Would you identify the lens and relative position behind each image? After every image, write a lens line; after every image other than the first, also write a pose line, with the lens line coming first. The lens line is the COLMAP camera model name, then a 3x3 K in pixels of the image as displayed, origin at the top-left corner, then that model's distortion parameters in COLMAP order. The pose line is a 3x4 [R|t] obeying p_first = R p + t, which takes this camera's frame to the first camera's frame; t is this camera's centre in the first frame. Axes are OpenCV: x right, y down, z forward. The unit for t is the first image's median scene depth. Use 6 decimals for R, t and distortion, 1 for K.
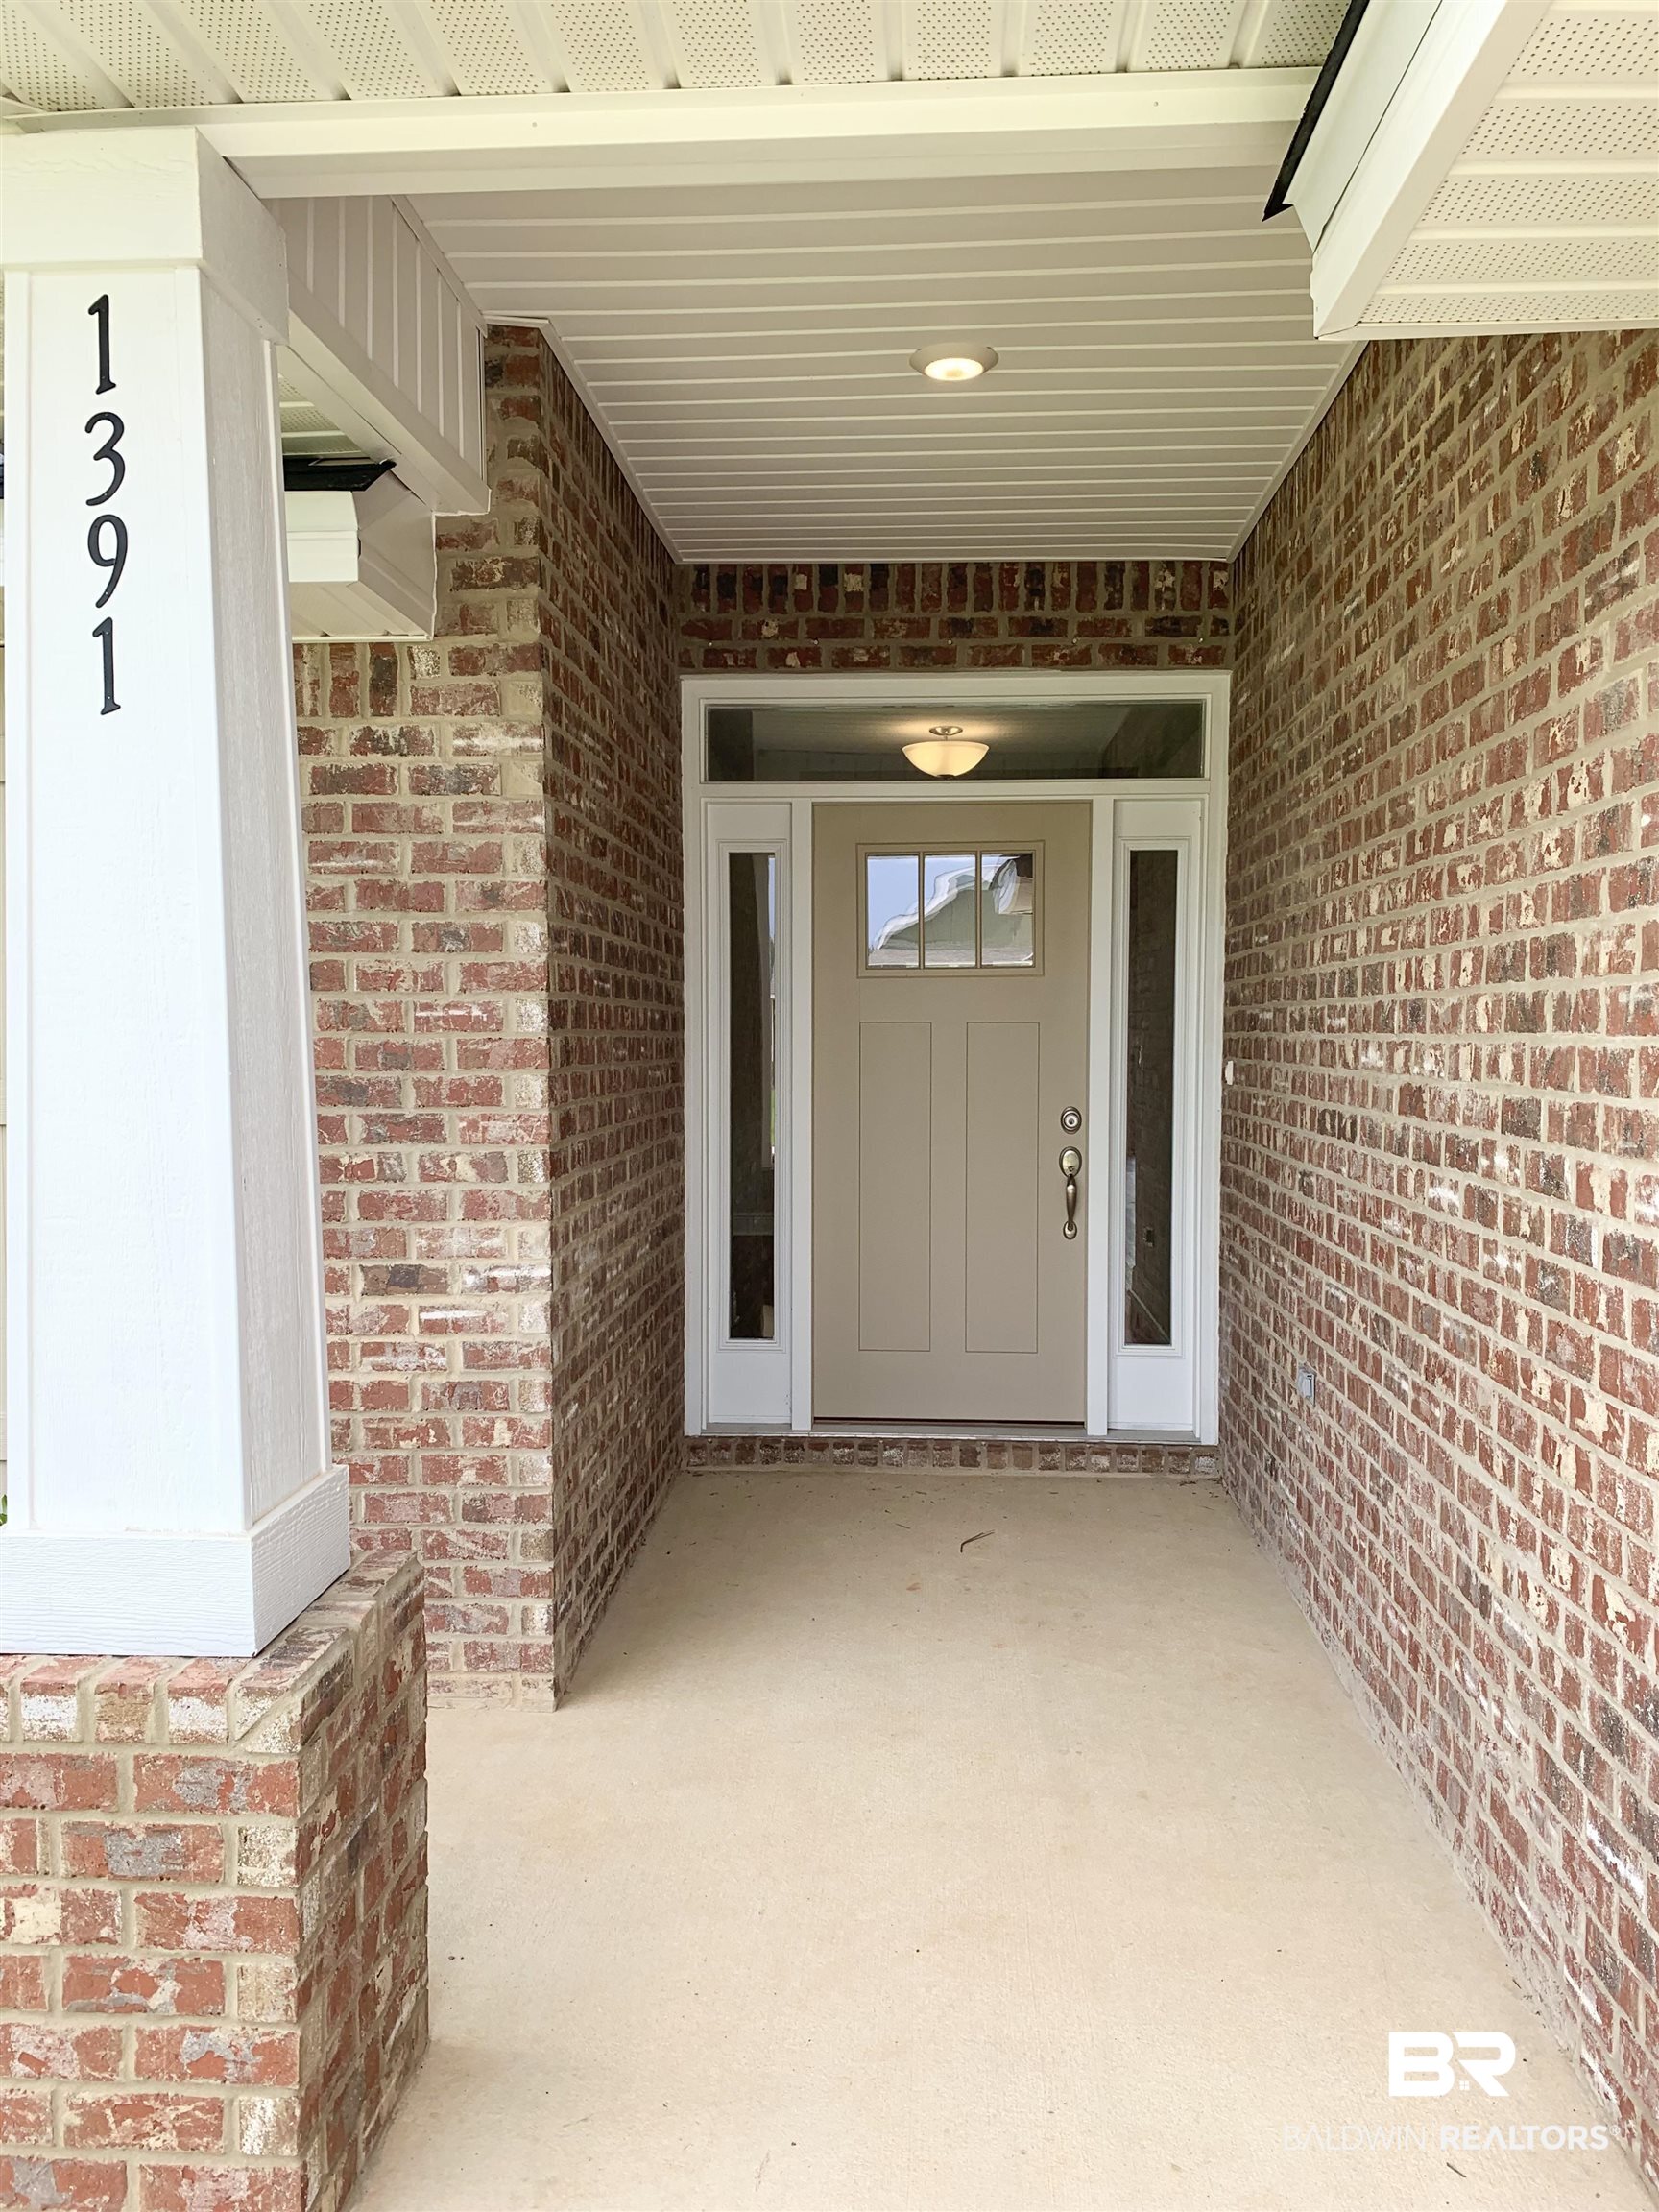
lens RADIAL K [[1674.2, 0, 829.5], [0, 1674.2, 1106.0], [0, 0, 1]] dist [0.070079, -0.000352]
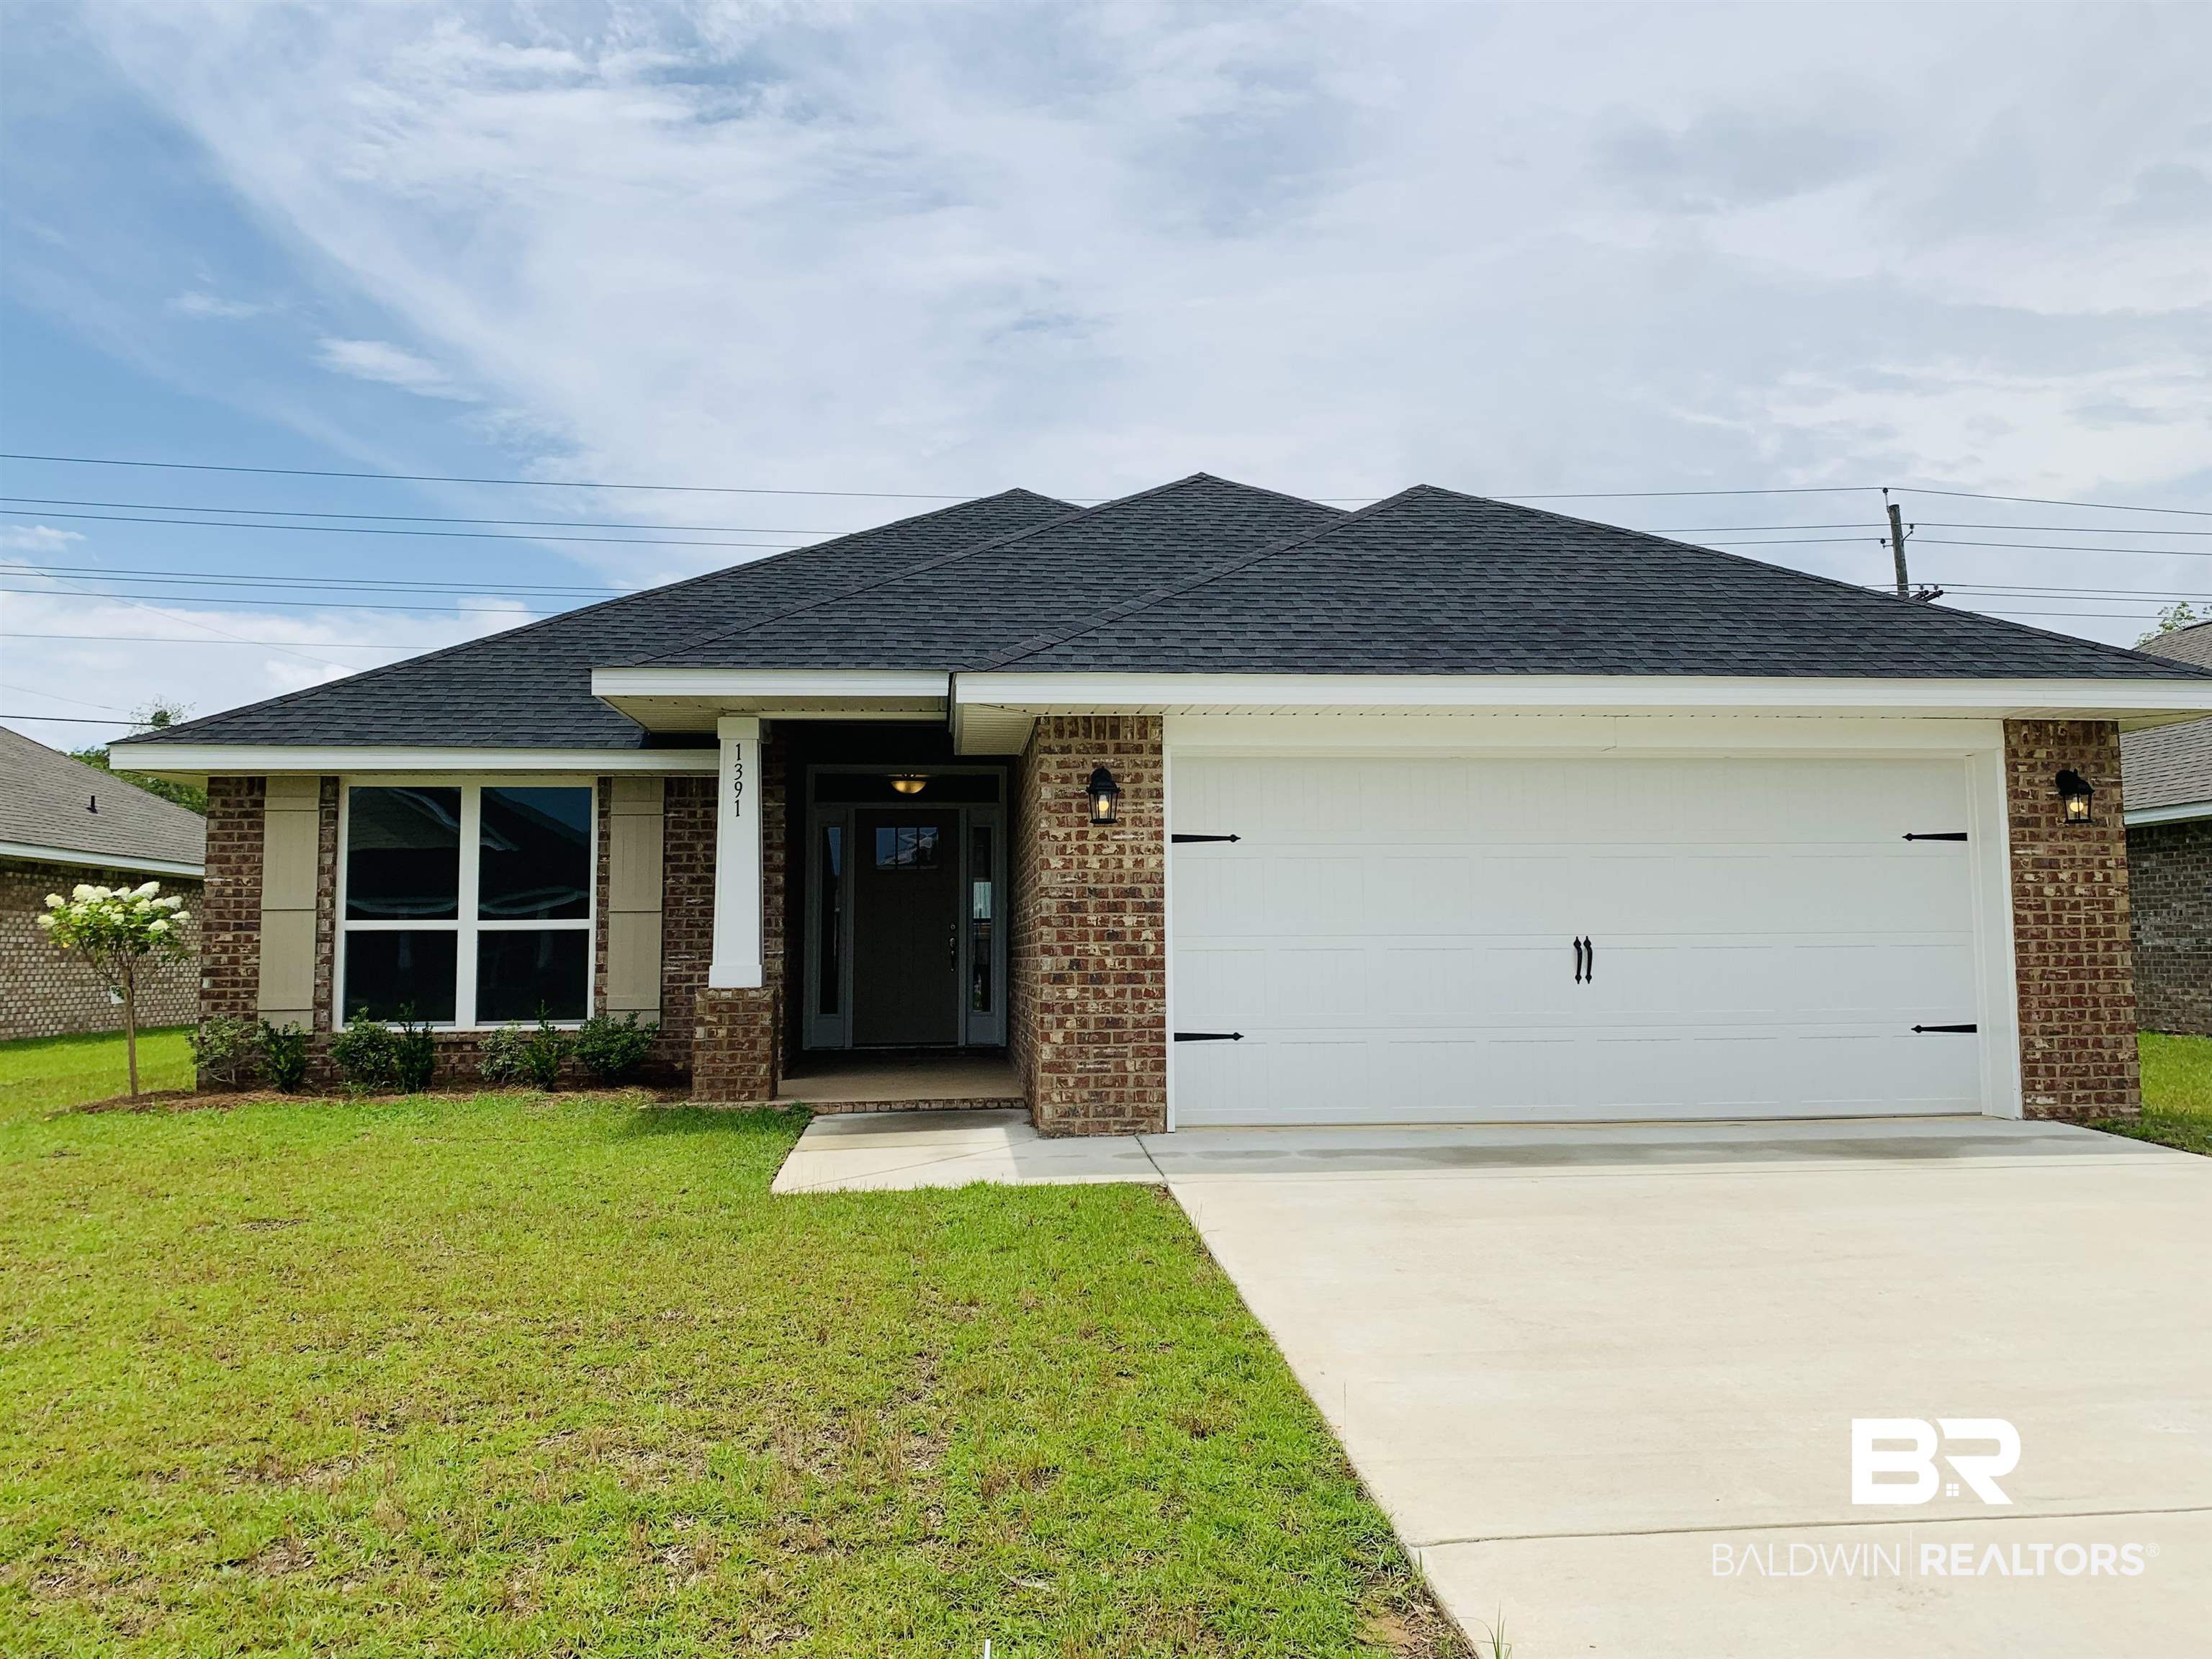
lens RADIAL K [[1674.2, 0, 1106.0], [0, 1674.2, 829.5], [0, 0, 1]] dist [0.070079, -0.000352]
pose [[0.987206, 0.010545, 0.159098, -0.110489], [0.009341, 0.992272, -0.123727, 0.501256], [-0.159173, 0.123631, 0.979479, -4.528021]]
